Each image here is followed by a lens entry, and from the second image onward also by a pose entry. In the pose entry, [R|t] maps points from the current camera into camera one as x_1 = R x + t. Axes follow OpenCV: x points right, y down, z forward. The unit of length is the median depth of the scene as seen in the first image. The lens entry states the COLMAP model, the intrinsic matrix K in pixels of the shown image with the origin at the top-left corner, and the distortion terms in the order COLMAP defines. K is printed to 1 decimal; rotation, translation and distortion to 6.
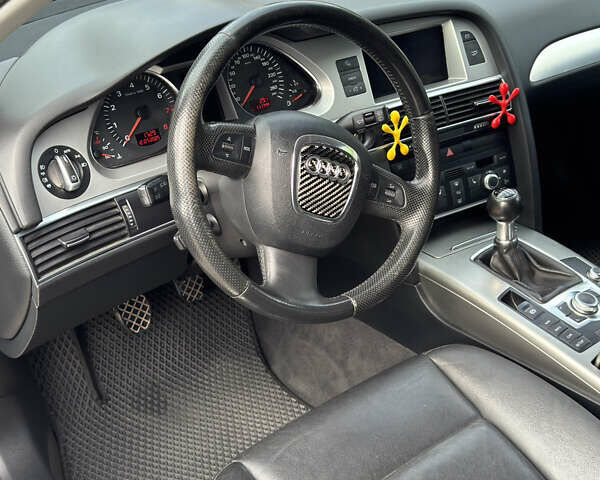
lens RADIAL K [[844.7, 0, 300.9], [0, 844.7, 257.3], [0, 0, 1]] dist [0.132345, -0.099764]
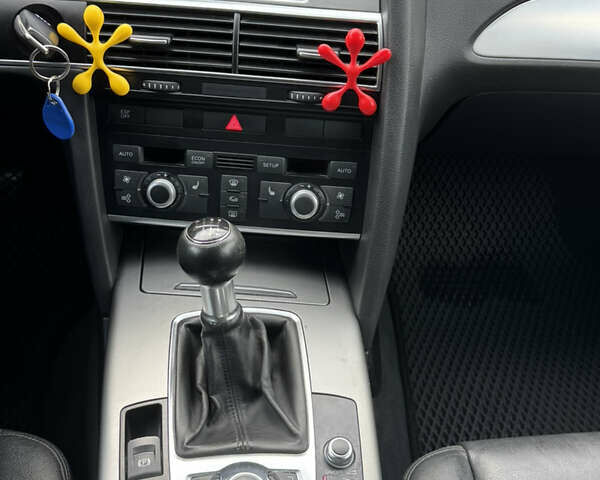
lens RADIAL K [[844.7, 0, 300.9], [0, 844.7, 257.3], [0, 0, 1]] dist [0.132345, -0.099764]
pose [[0.837816, 0.409039, -0.361595, 0.448933], [-0.352526, 0.911054, 0.213788, -0.179625], [0.416881, -0.051643, 0.907493, 0.533344]]
